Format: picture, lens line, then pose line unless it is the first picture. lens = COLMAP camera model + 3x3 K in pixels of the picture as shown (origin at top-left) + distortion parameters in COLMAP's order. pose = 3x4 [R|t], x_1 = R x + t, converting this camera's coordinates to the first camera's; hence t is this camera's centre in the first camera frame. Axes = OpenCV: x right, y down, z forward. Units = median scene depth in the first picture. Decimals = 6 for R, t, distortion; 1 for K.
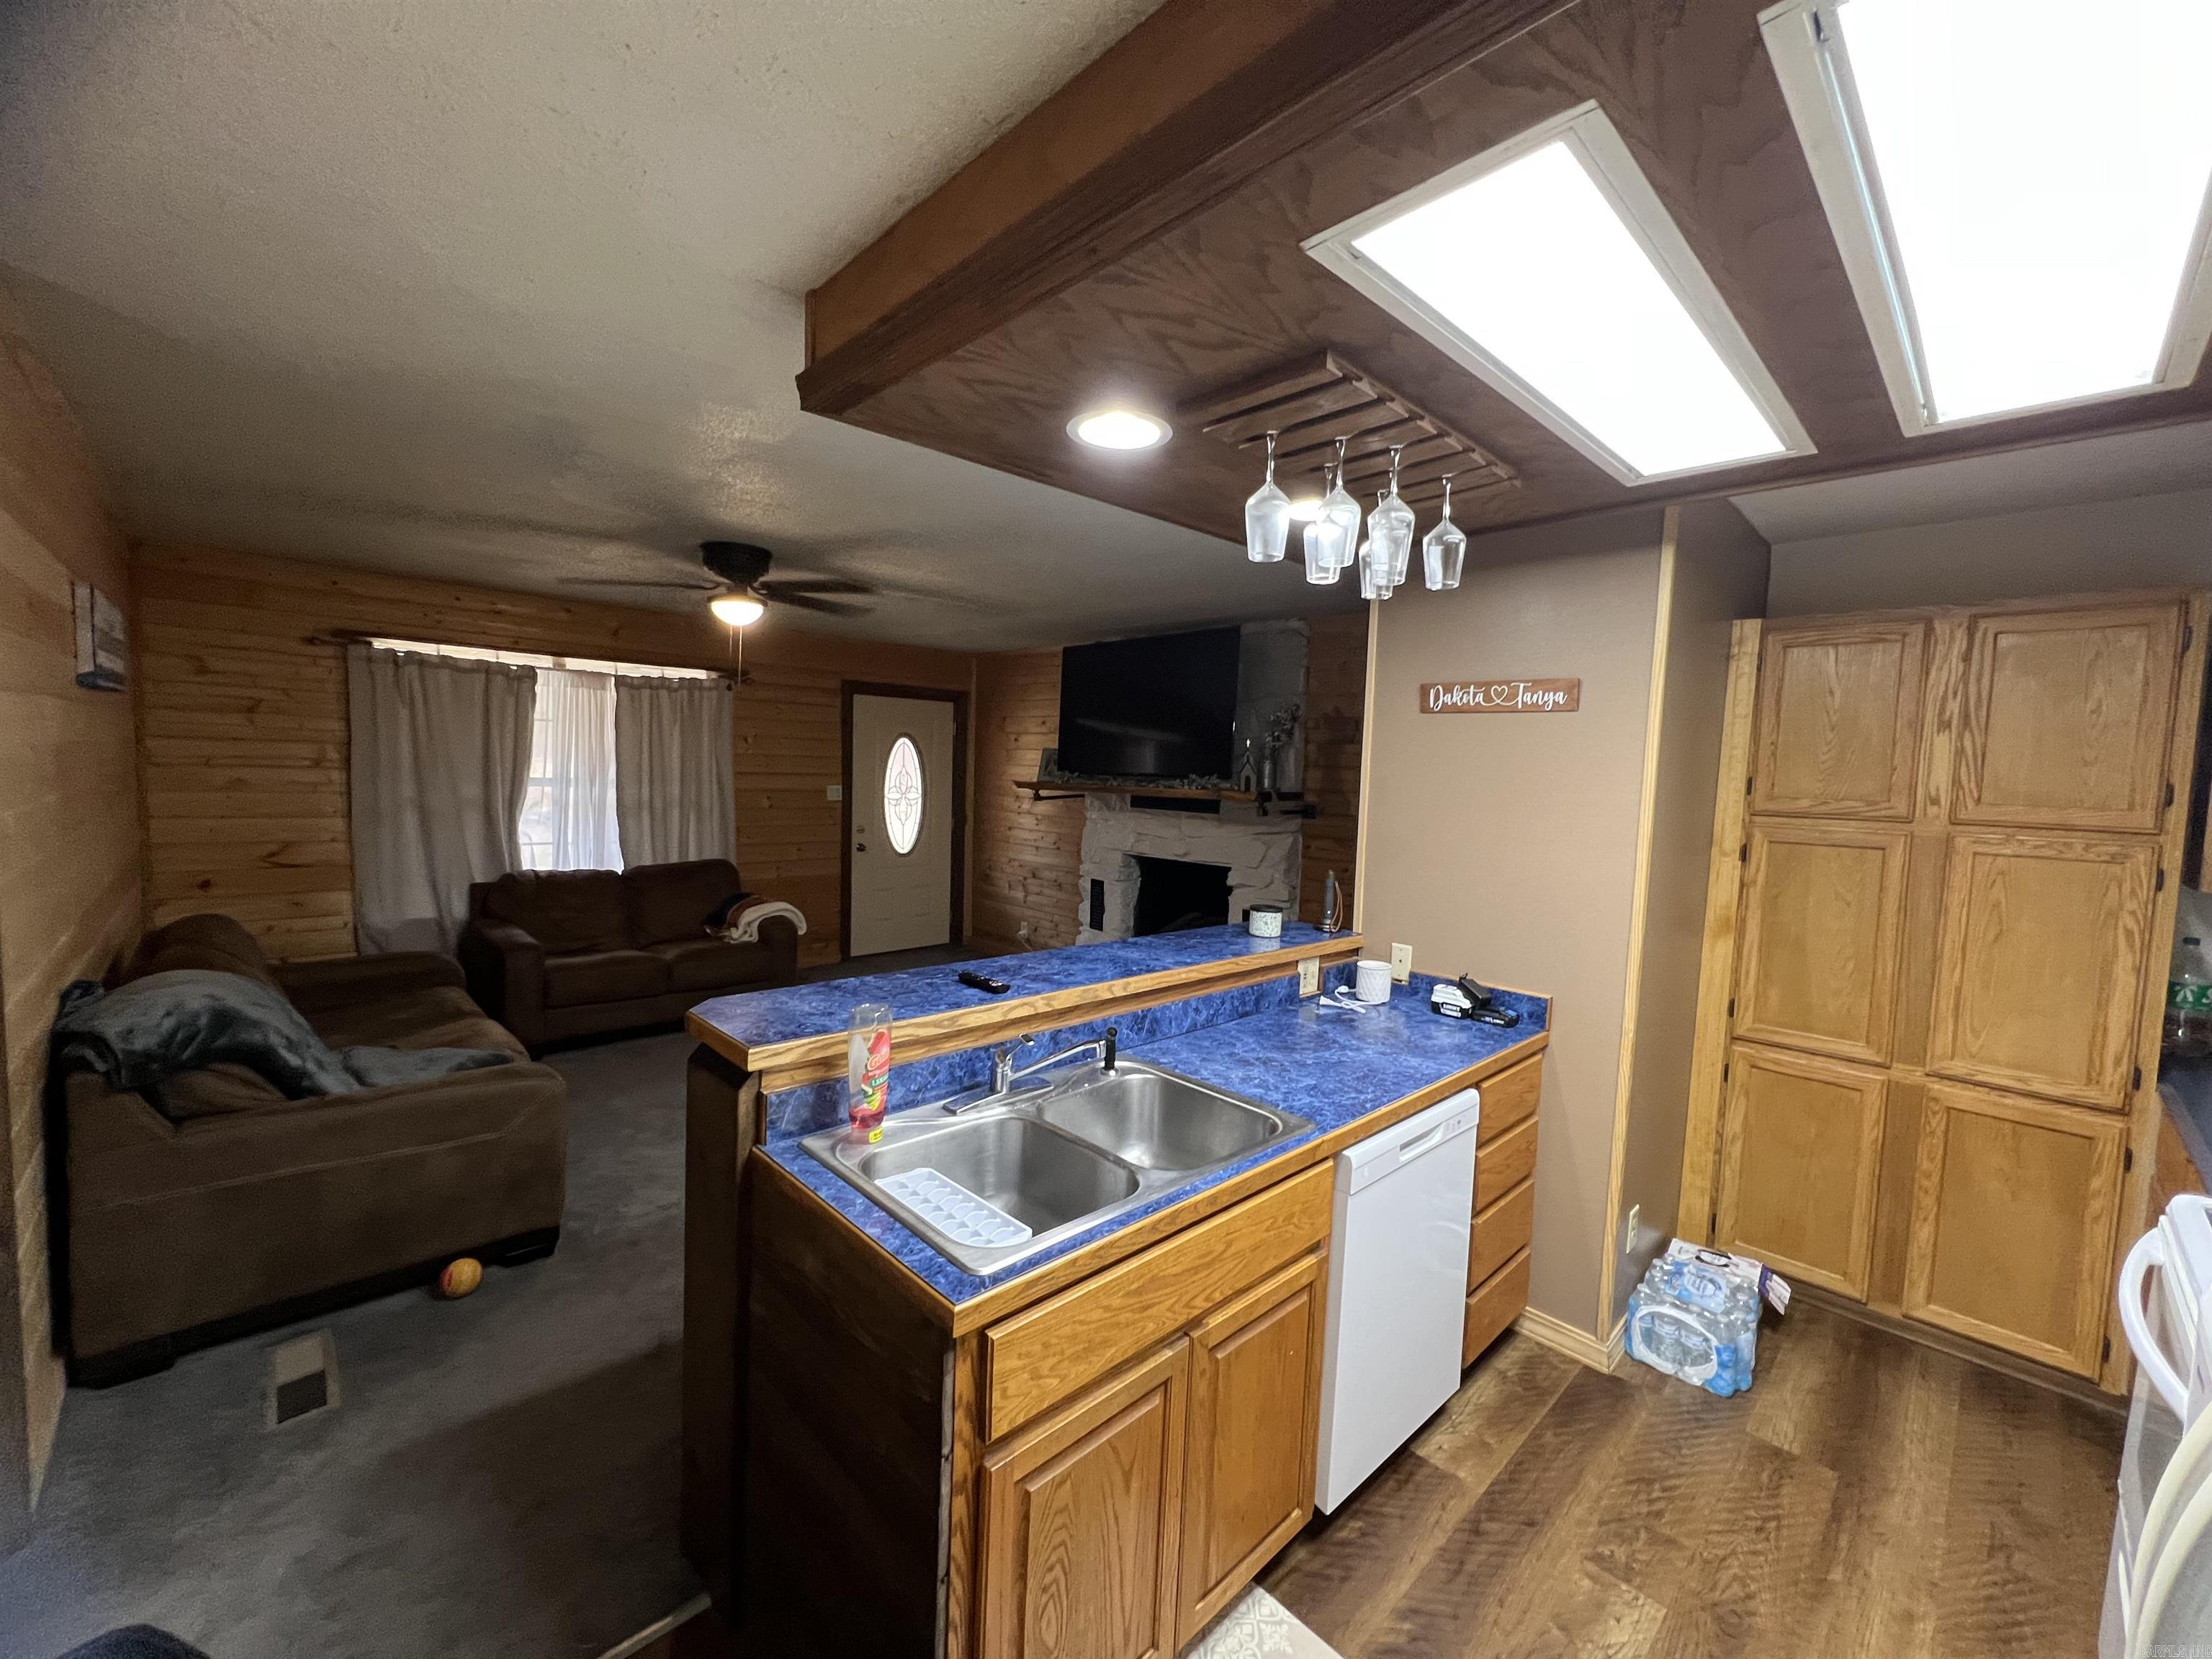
lens RADIAL K [[881.1, 0, 1106.0], [0, 881.1, 829.5], [0, 0, 1]] dist [-0.002473, -0.000063]
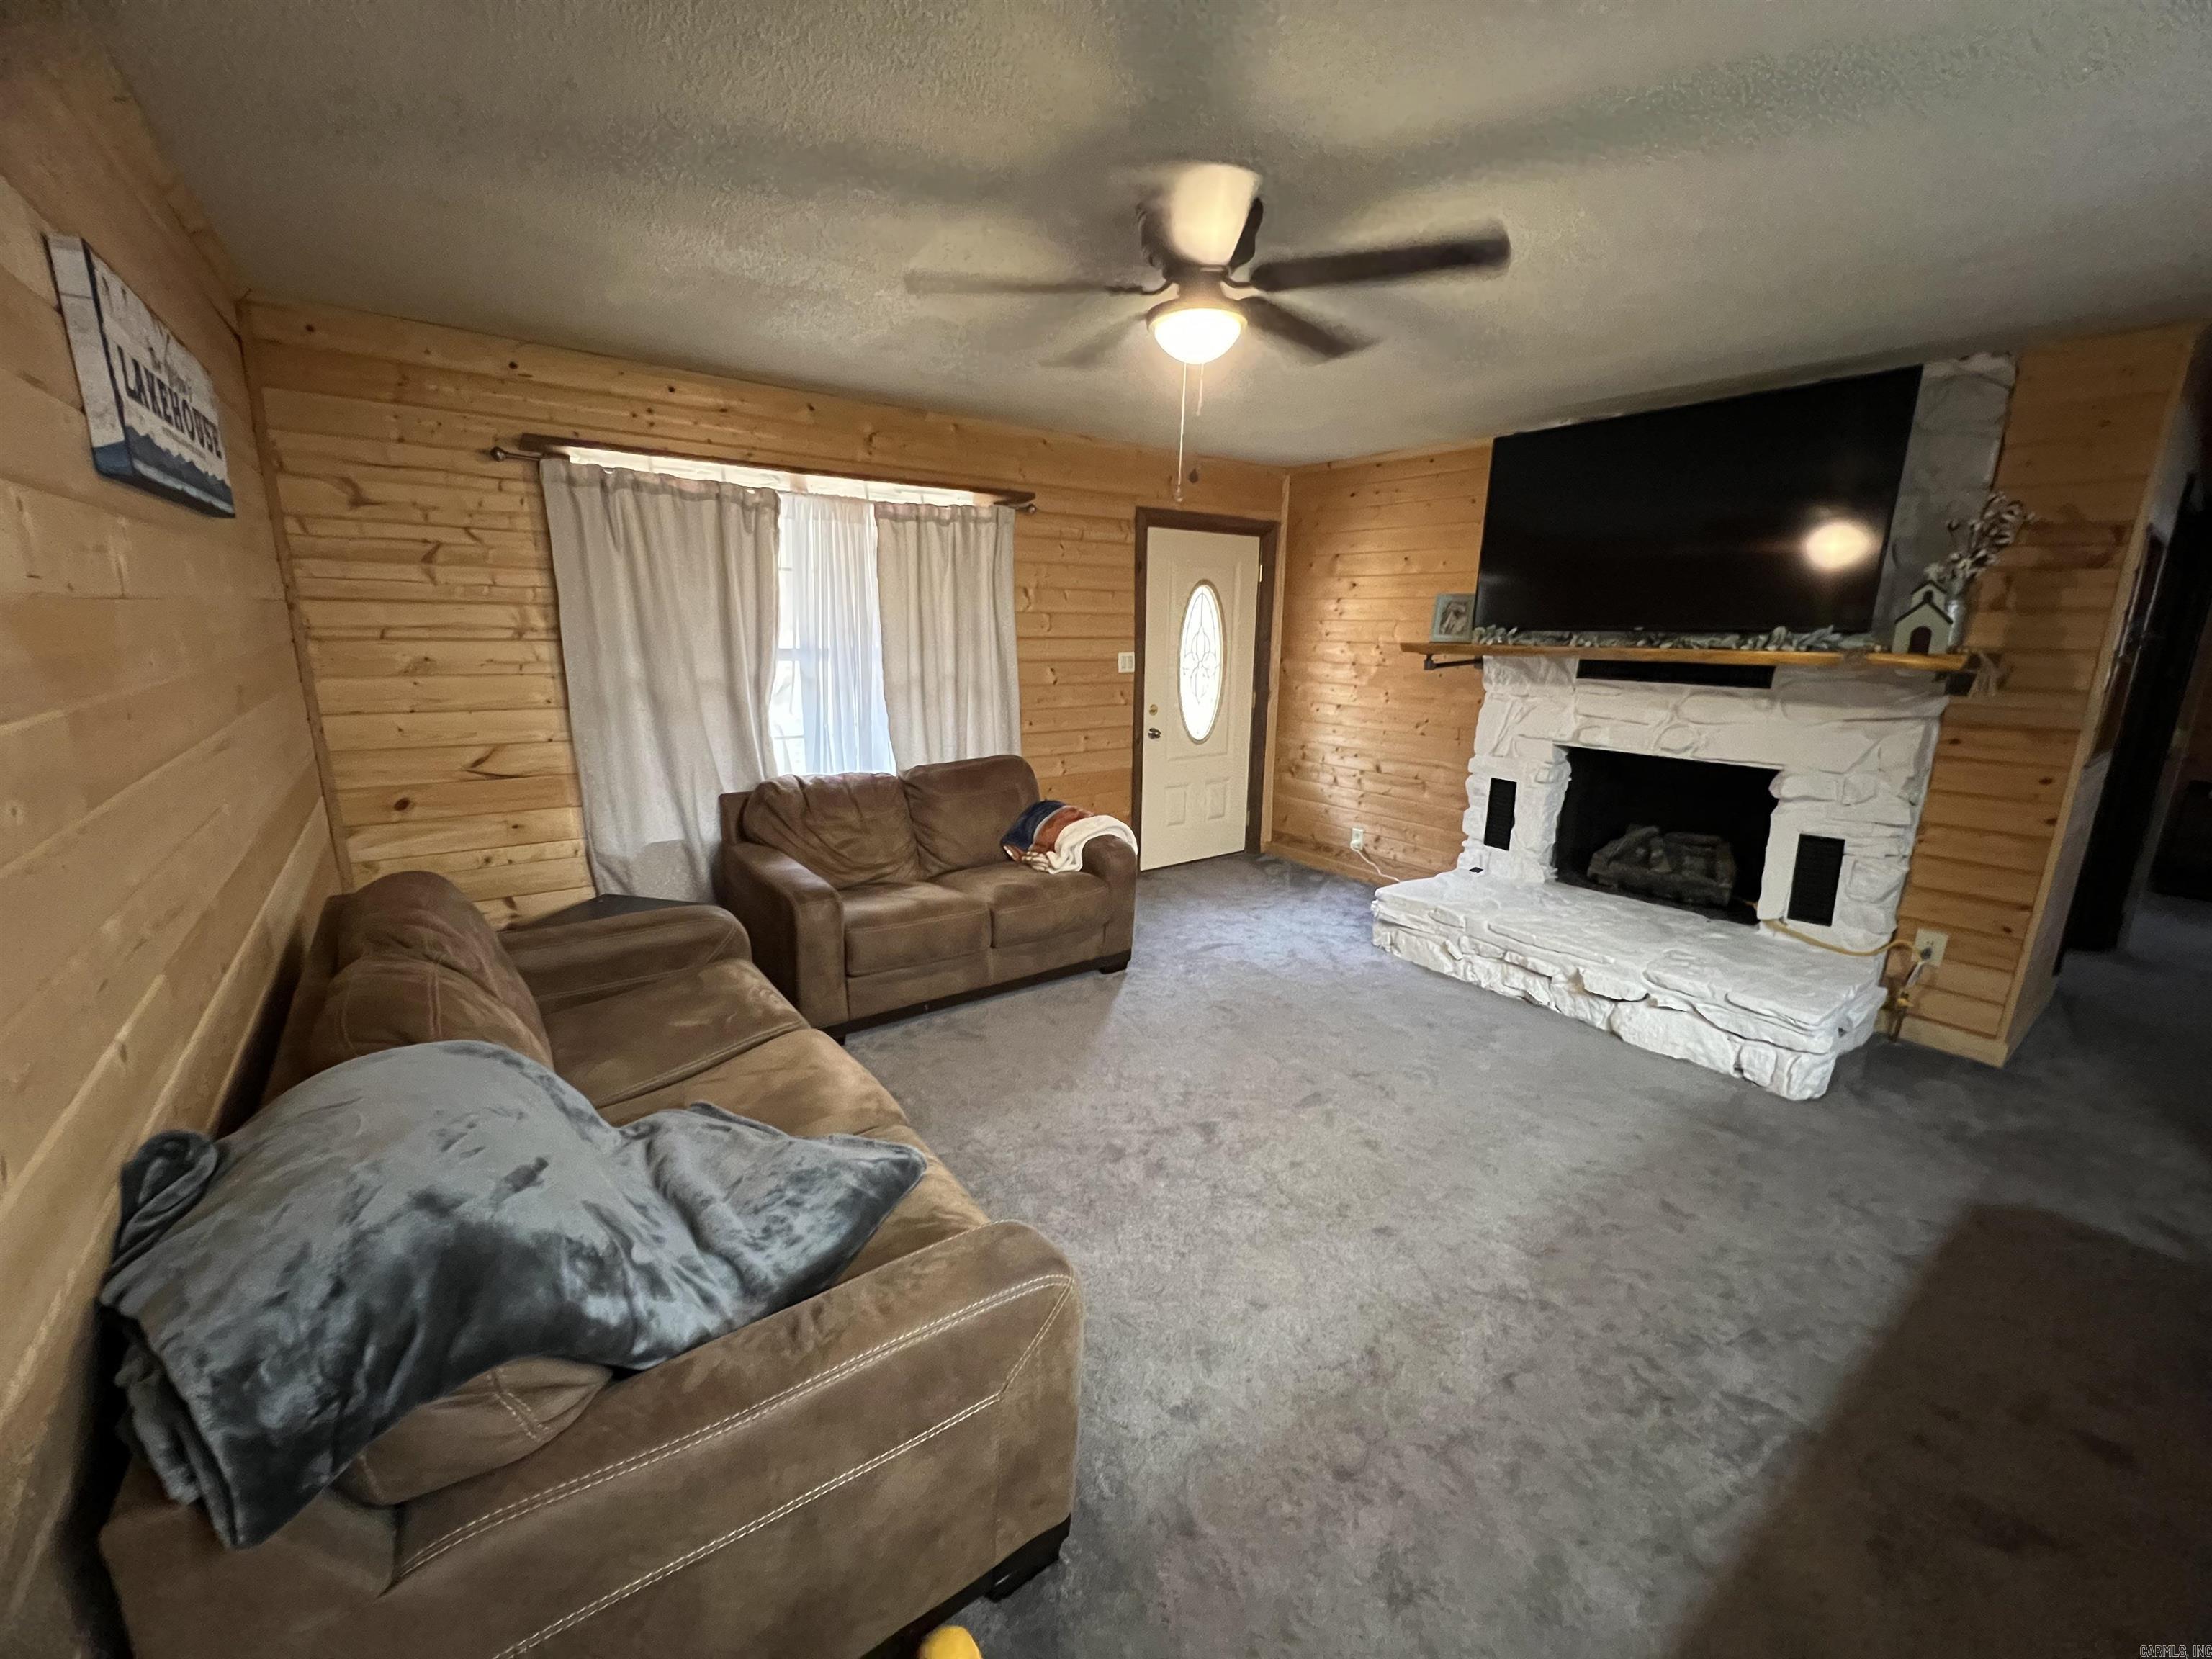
lens RADIAL K [[881.1, 0, 1106.0], [0, 881.1, 829.5], [0, 0, 1]] dist [-0.002473, -0.000063]
pose [[0.991422, 0.010296, -0.130295, -0.323522], [0.010011, 0.987983, 0.154240, -0.023435], [0.130317, -0.154221, 0.979405, 0.330042]]
